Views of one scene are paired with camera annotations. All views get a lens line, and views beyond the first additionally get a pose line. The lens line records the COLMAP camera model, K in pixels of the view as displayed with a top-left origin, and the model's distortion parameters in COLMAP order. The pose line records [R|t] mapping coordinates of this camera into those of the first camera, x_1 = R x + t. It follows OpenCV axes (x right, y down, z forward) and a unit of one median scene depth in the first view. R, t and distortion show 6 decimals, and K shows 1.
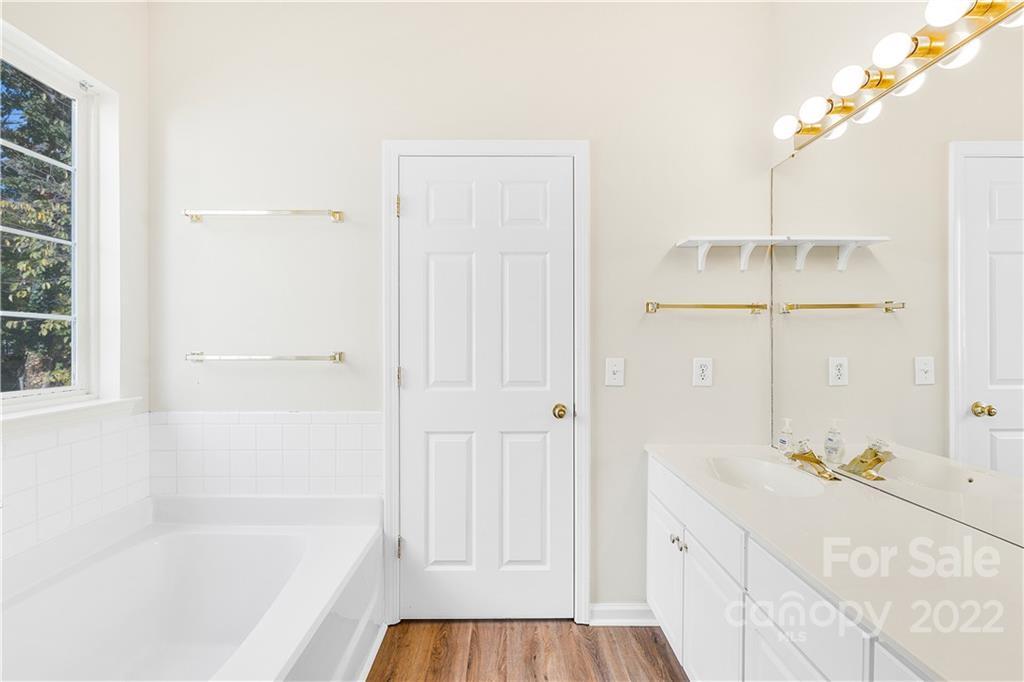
lens RADIAL K [[433.5, 0, 508.2], [0, 433.5, 343.3], [0, 0, 1]] dist [0.006438, 0.000229]
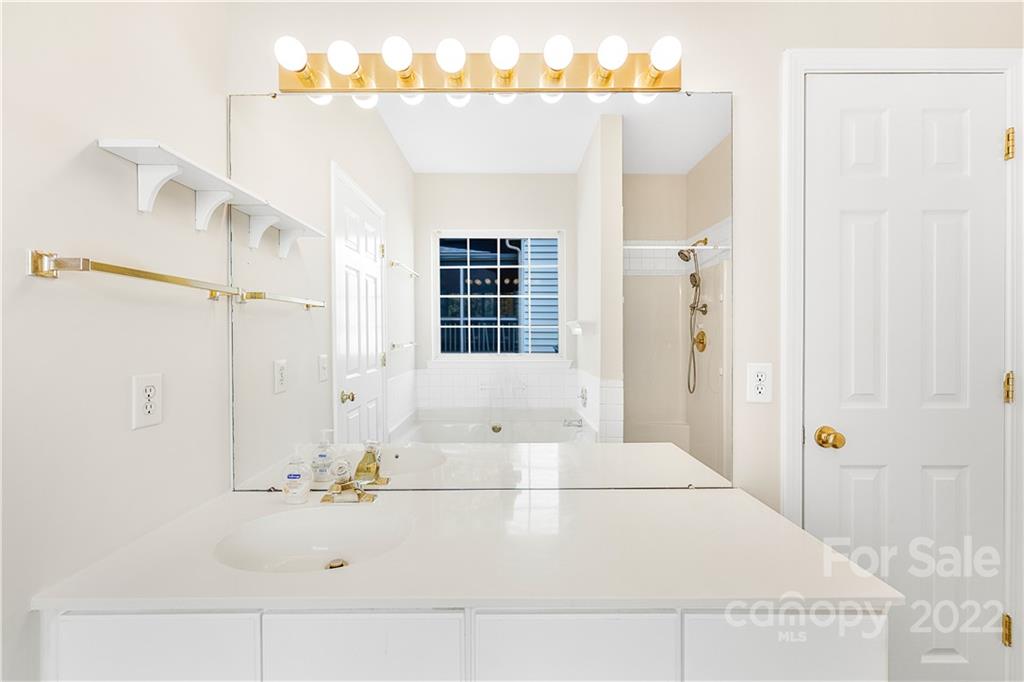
lens RADIAL K [[433.5, 0, 508.2], [0, 433.5, 343.3], [0, 0, 1]] dist [0.006438, 0.000229]
pose [[0.003570, -0.017763, 0.999836, -0.096673], [0.003058, 0.999838, 0.017753, -0.013200], [-0.999989, 0.002994, 0.003623, 0.548440]]
